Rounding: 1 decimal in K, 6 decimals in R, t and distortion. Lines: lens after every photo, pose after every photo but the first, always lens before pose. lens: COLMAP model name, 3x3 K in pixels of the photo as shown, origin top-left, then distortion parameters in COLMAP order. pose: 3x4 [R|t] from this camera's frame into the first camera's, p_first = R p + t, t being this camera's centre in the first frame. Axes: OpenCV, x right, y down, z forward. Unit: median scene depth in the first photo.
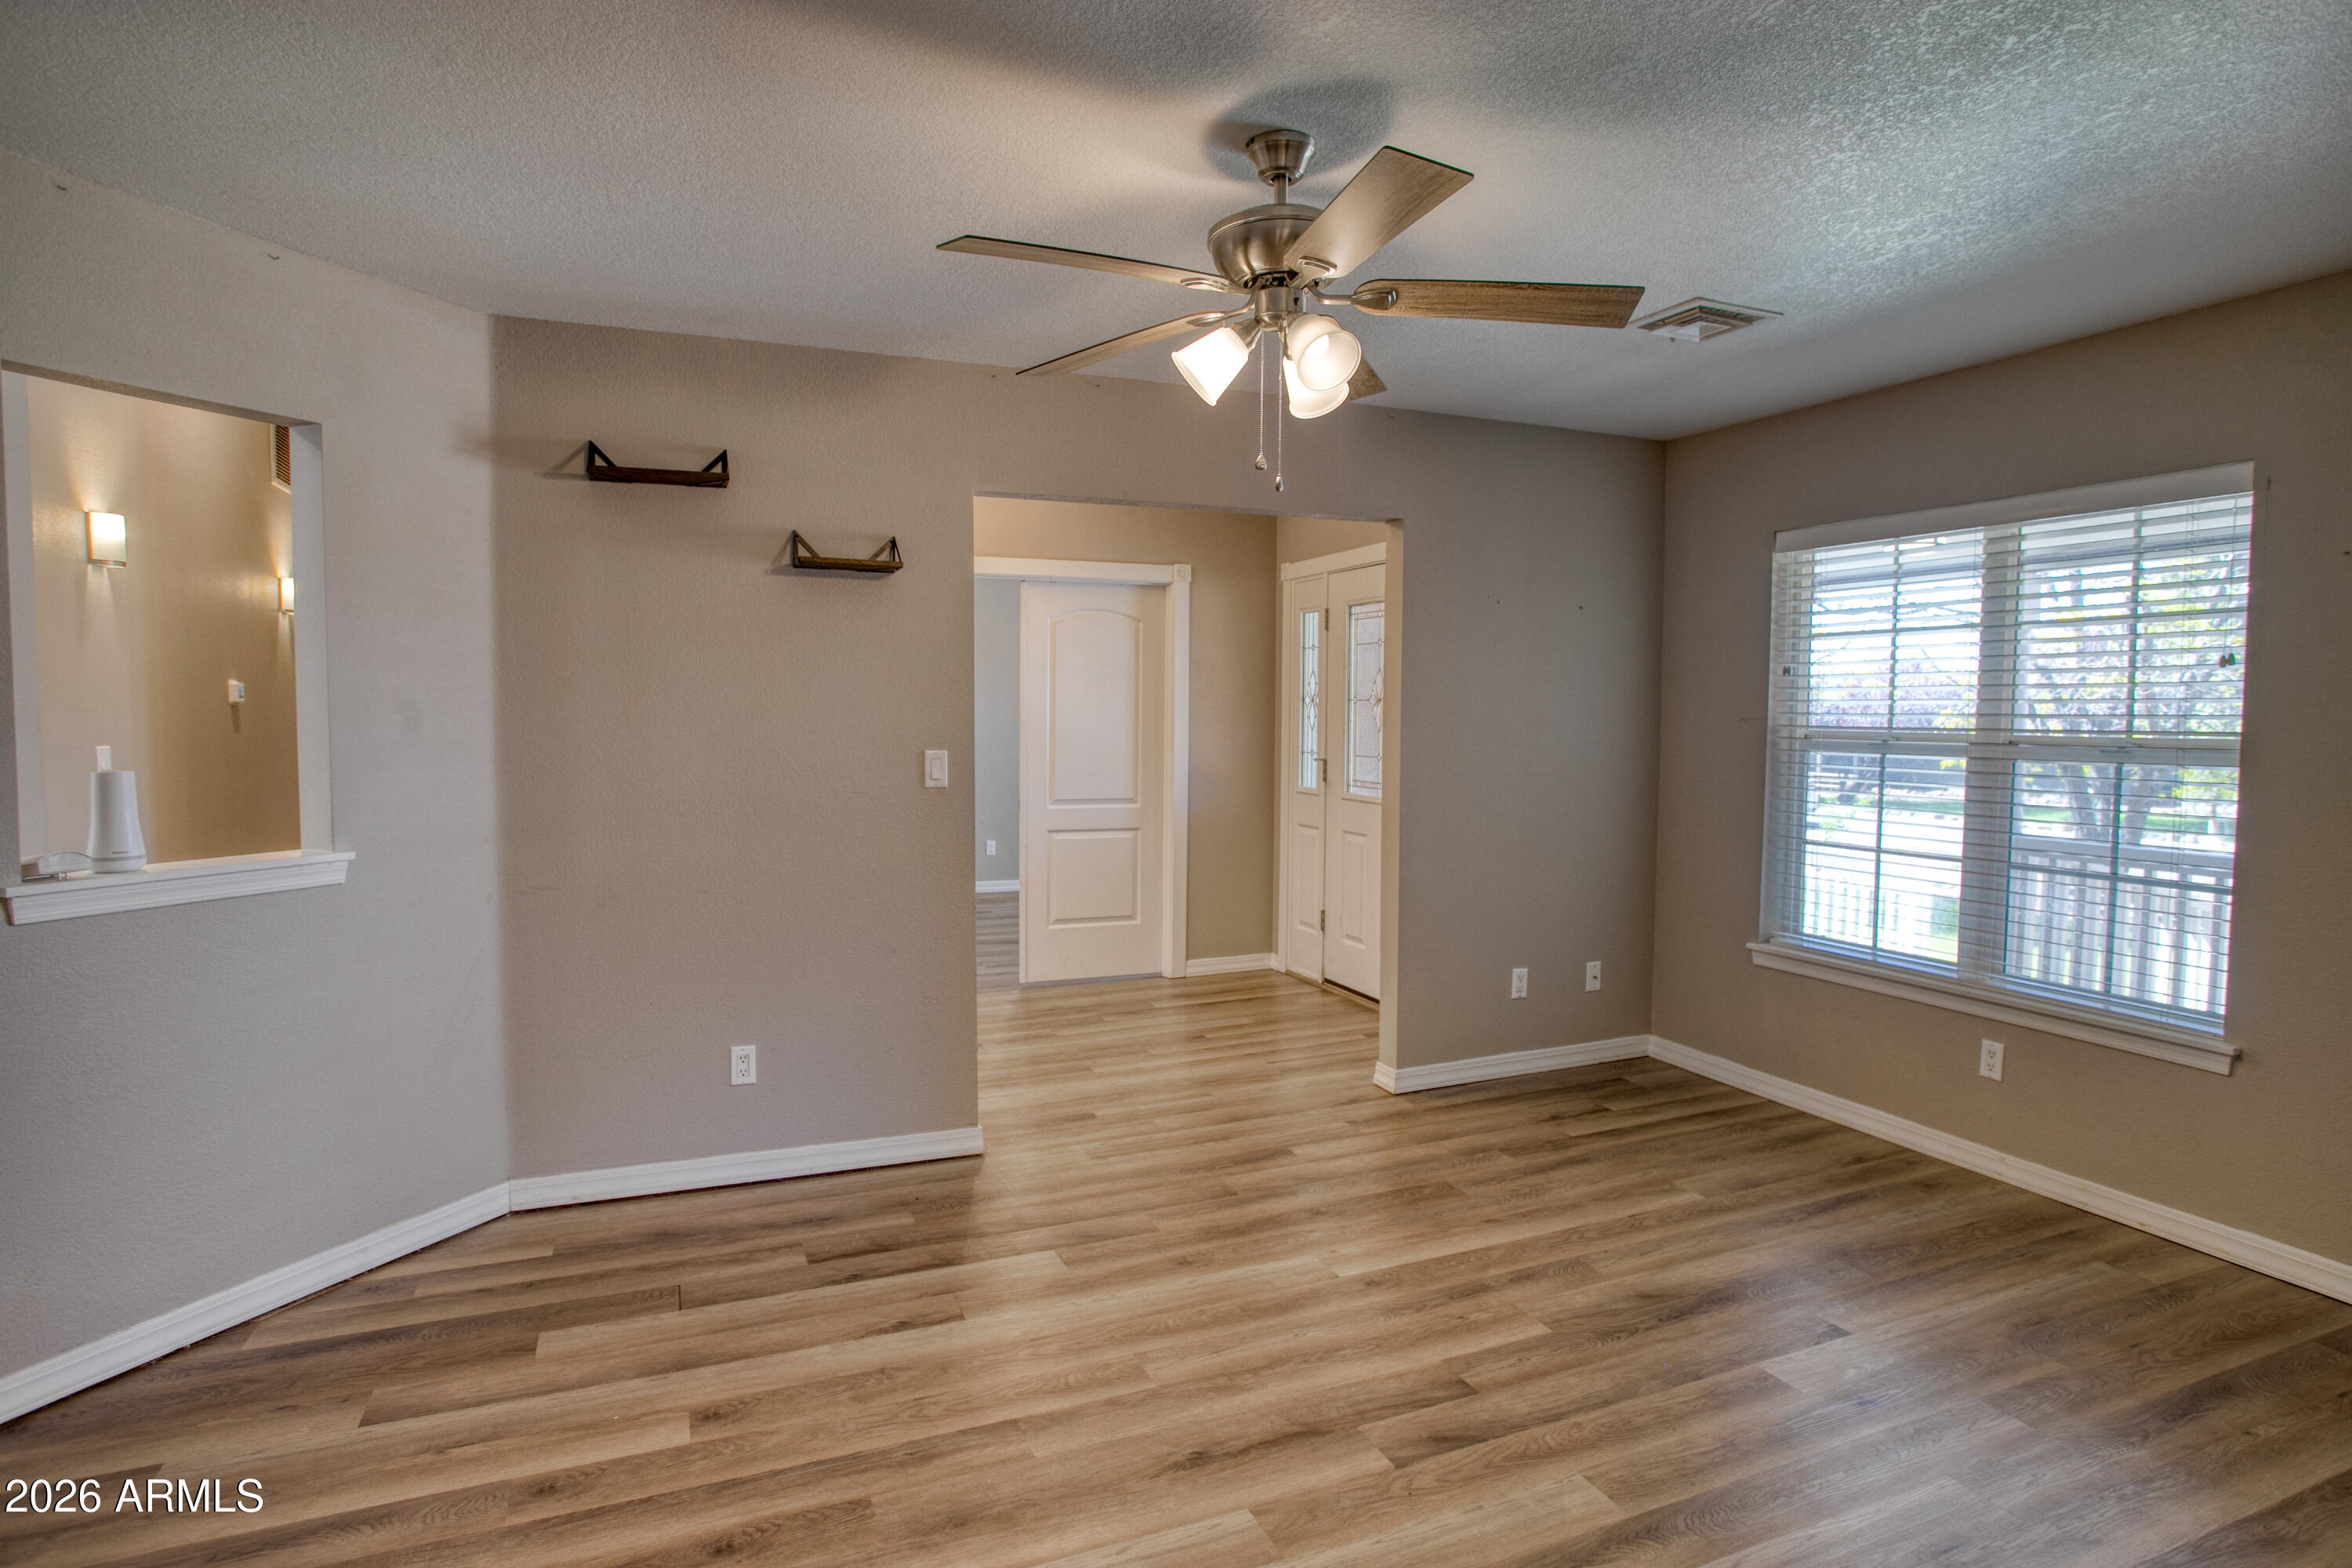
lens RADIAL K [[1293.4, 0, 1182.4], [0, 1293.4, 789.5], [0, 0, 1]] dist [-0.024748, 0.000346]
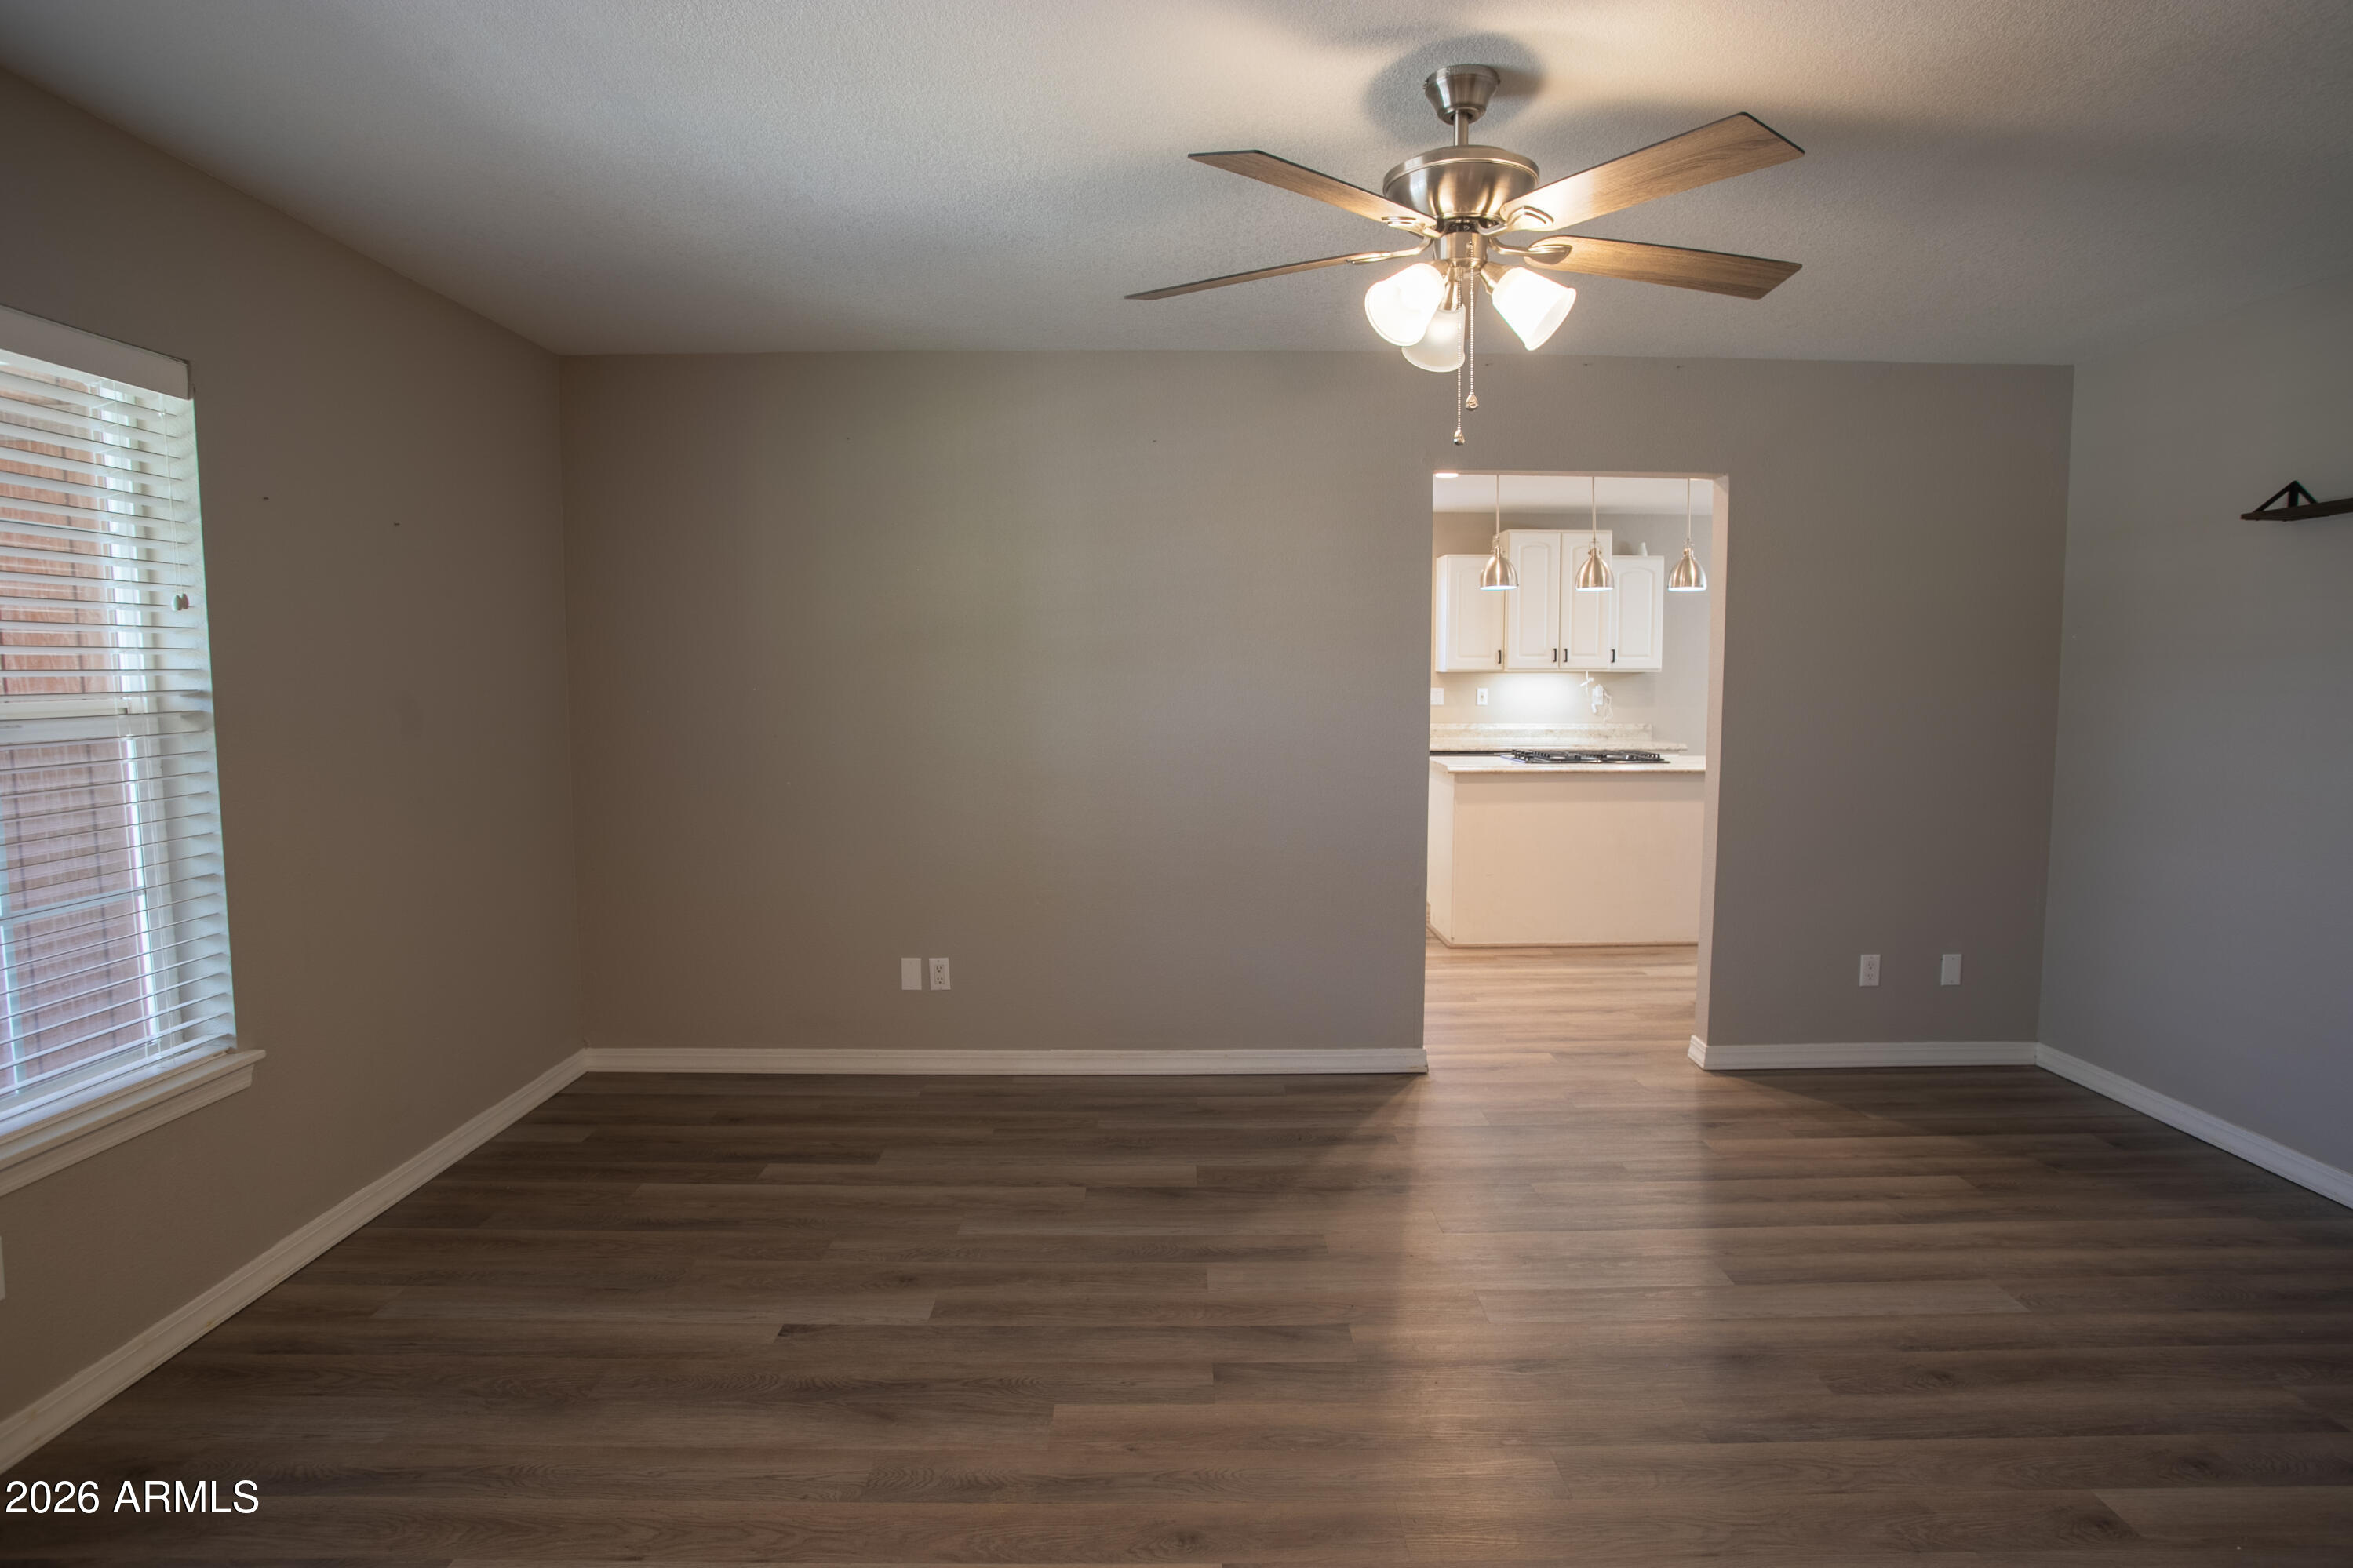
lens RADIAL K [[1293.8, 0, 1180.1], [0, 1293.8, 784.9], [0, 0, 1]] dist [-0.024748, 0.000346]
pose [[-0.928225, -0.039200, 0.369948, -0.086998], [0.015832, 0.989370, 0.144557, -0.104923], [-0.371682, 0.140038, -0.917737, 1.720815]]
